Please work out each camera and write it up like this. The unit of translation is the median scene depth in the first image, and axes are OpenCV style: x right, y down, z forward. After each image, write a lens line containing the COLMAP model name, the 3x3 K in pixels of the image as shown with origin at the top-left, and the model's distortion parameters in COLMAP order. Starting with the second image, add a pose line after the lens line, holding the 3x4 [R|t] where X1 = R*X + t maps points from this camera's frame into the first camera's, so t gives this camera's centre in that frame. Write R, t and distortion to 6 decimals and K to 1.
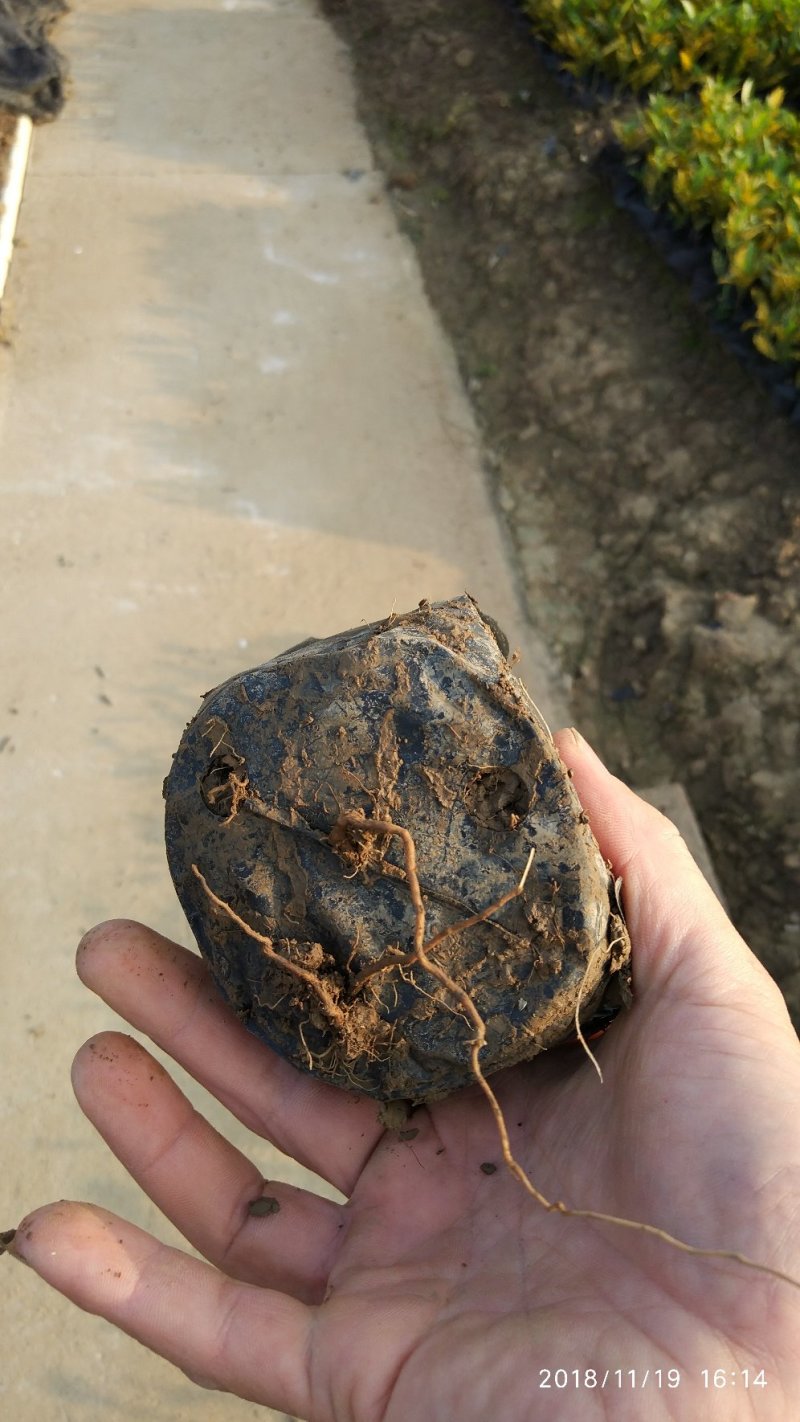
lens RADIAL K [[1065.3, 0, 392.3], [0, 1065.3, 774.0], [0, 0, 1]] dist [0.026131, -0.034083]
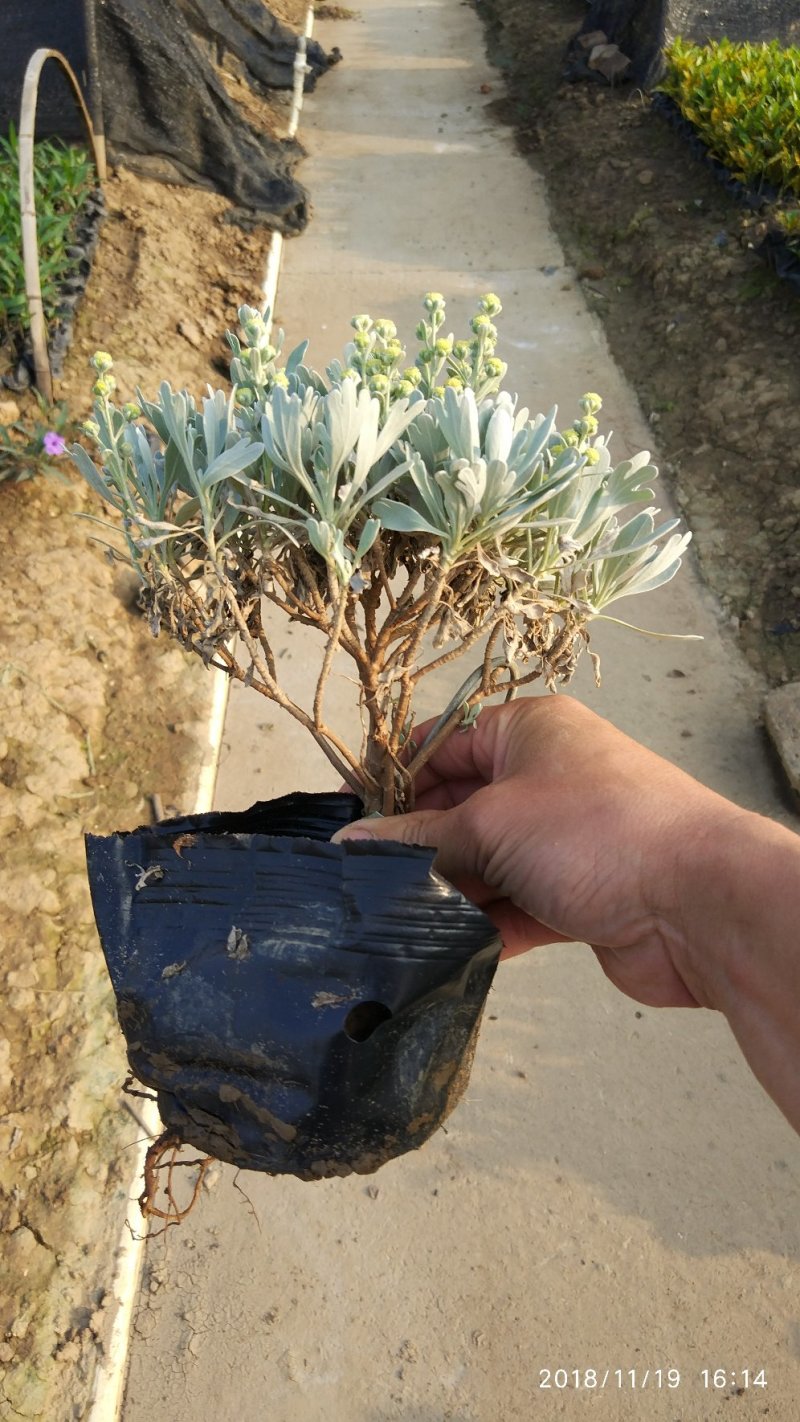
lens RADIAL K [[1066.0, 0, 407.9], [0, 1066.0, 776.3], [0, 0, 1]] dist [0.023757, -0.023181]
pose [[0.992421, 0.037425, -0.117050, -0.035479], [-0.050421, 0.992638, -0.110122, 0.153970], [0.112067, 0.115189, 0.987002, -0.140333]]
